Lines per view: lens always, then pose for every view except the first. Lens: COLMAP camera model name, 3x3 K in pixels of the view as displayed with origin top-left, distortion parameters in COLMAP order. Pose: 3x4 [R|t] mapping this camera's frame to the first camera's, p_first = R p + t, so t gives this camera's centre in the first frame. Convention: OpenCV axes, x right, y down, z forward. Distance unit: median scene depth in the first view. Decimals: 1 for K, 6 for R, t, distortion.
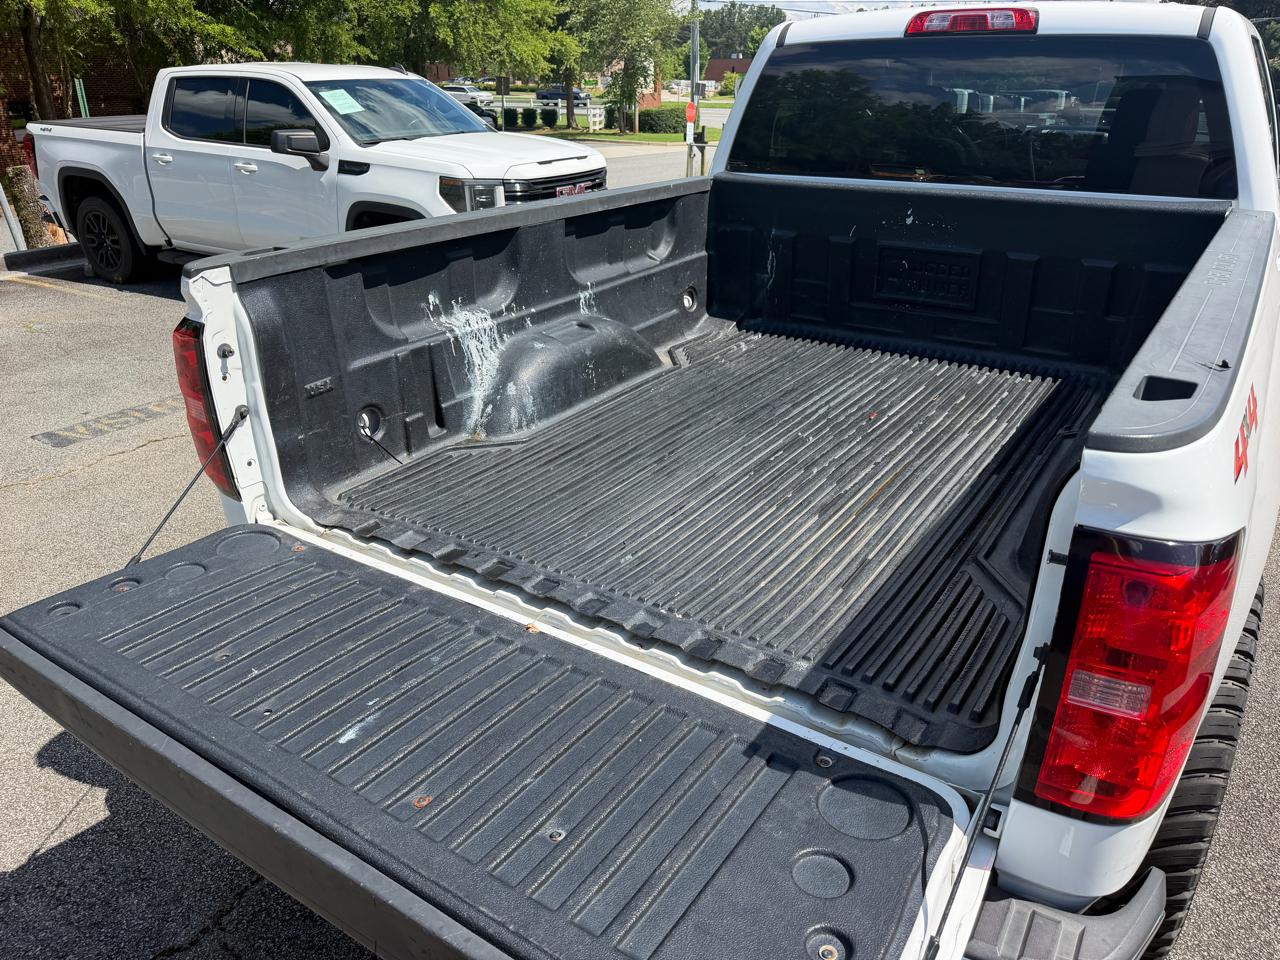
lens RADIAL K [[934.8, 0, 640.0], [0, 934.8, 480.0], [0, 0, 1]] dist [-0.001812, 0.000162]
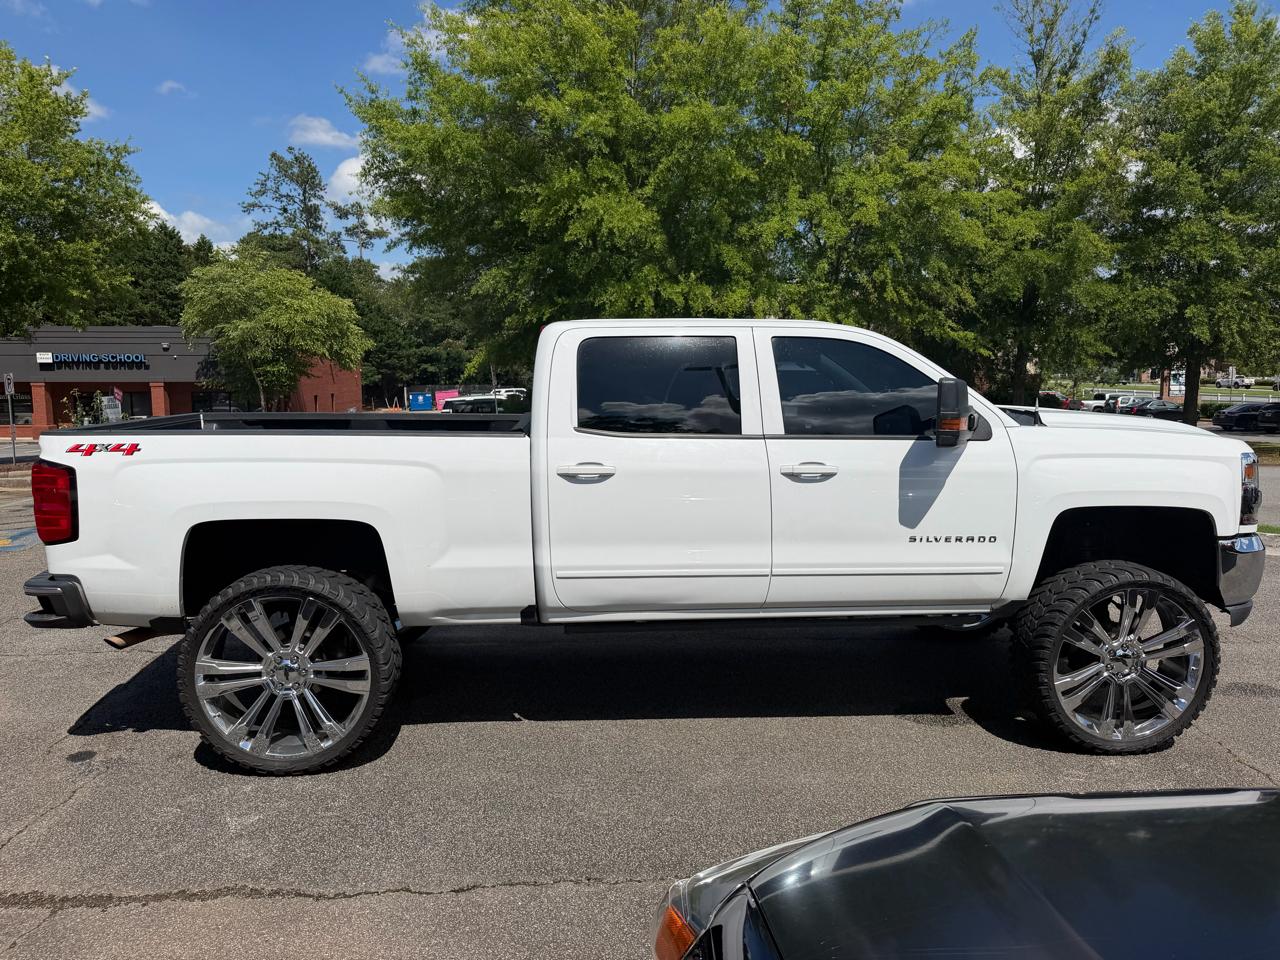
lens RADIAL K [[934.8, 0, 640.0], [0, 934.8, 480.0], [0, 0, 1]] dist [-0.001812, 0.000162]
pose [[0.597772, 0.089858, -0.796614, 0.768101], [-0.318593, 0.938485, -0.133208, -0.013519], [0.735641, 0.333424, 0.589628, 0.068953]]
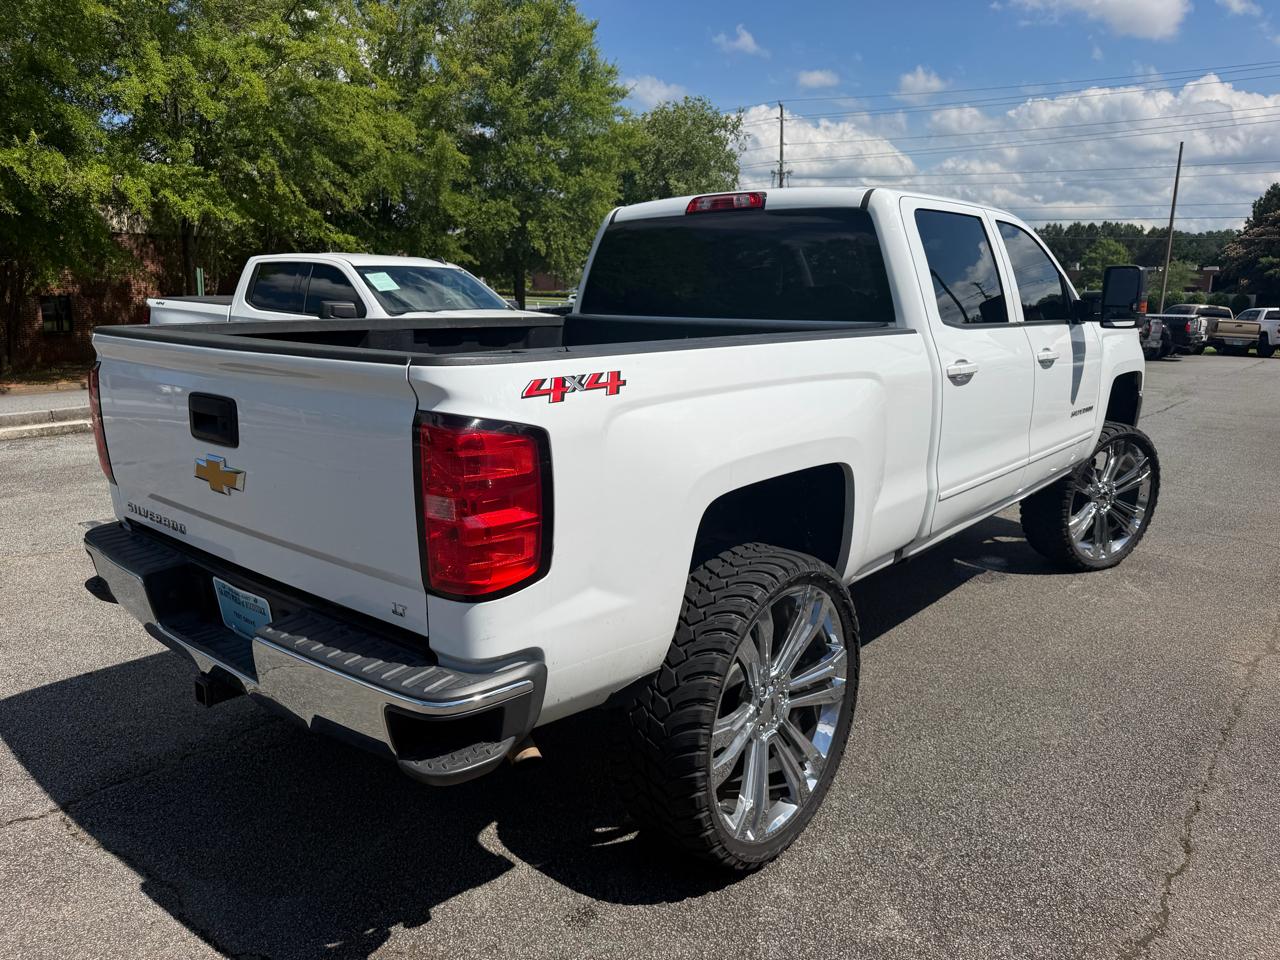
lens RADIAL K [[933.2, 0, 647.5], [0, 933.2, 459.1], [0, 0, 1]] dist [0.040384, -0.049673]
pose [[0.993580, 0.027915, -0.109631, 0.173077], [-0.051892, 0.973574, -0.222398, 0.081676], [0.100525, 0.226659, 0.968773, -0.112891]]
